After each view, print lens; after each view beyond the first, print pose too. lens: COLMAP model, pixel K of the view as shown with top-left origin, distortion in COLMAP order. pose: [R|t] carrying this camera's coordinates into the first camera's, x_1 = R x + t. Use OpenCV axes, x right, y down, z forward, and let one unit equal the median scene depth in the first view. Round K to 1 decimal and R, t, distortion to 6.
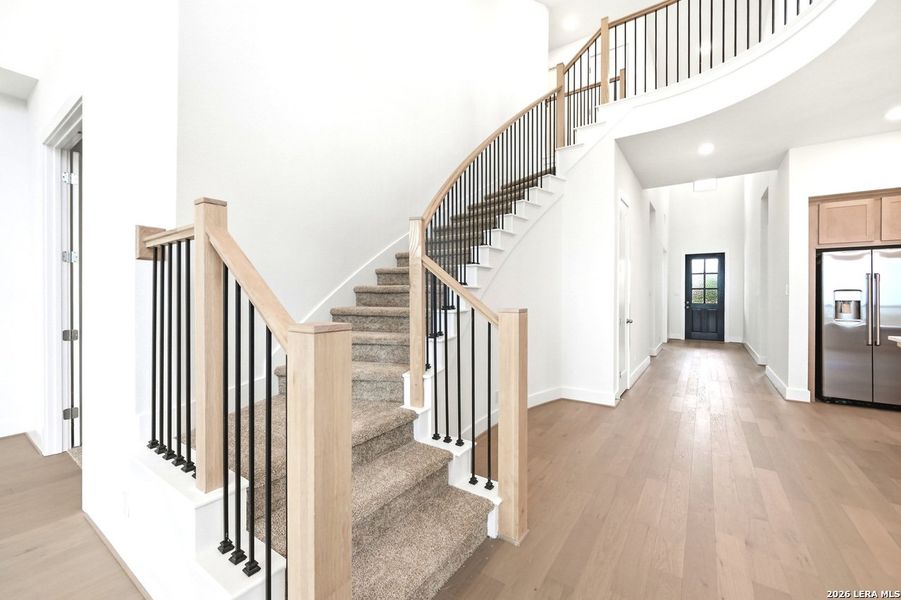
lens RADIAL K [[358.5, 0, 452.2], [0, 358.5, 299.7], [0, 0, 1]] dist [0.000093, 0.000327]
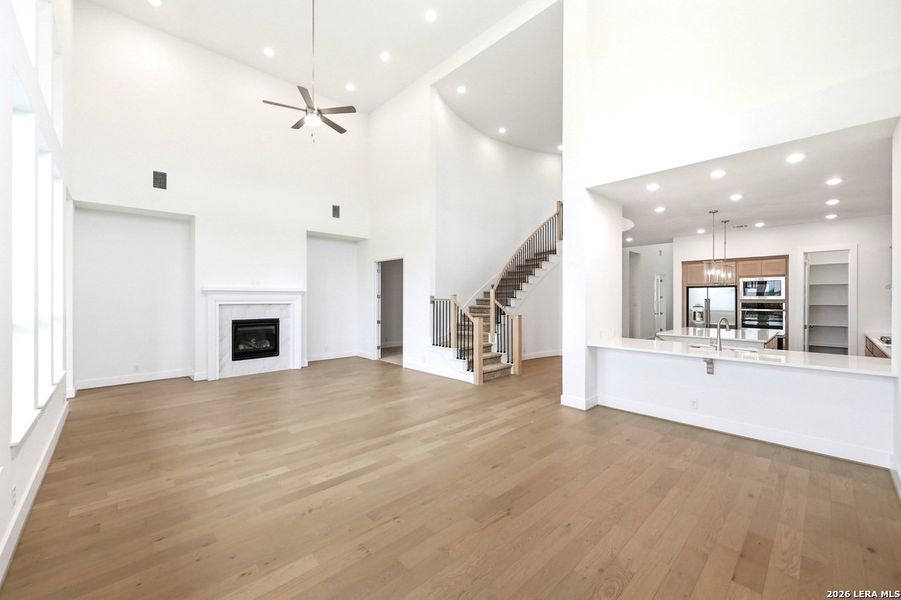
lens RADIAL K [[358.5, 0, 453.8], [0, 358.5, 302.6], [0, 0, 1]] dist [0.000093, 0.000327]
pose [[0.979386, 0.000045, -0.201997, 0.211274], [-0.000044, 1.000000, 0.000009, -0.083650], [0.201997, 0.000000, 0.979386, -2.224847]]
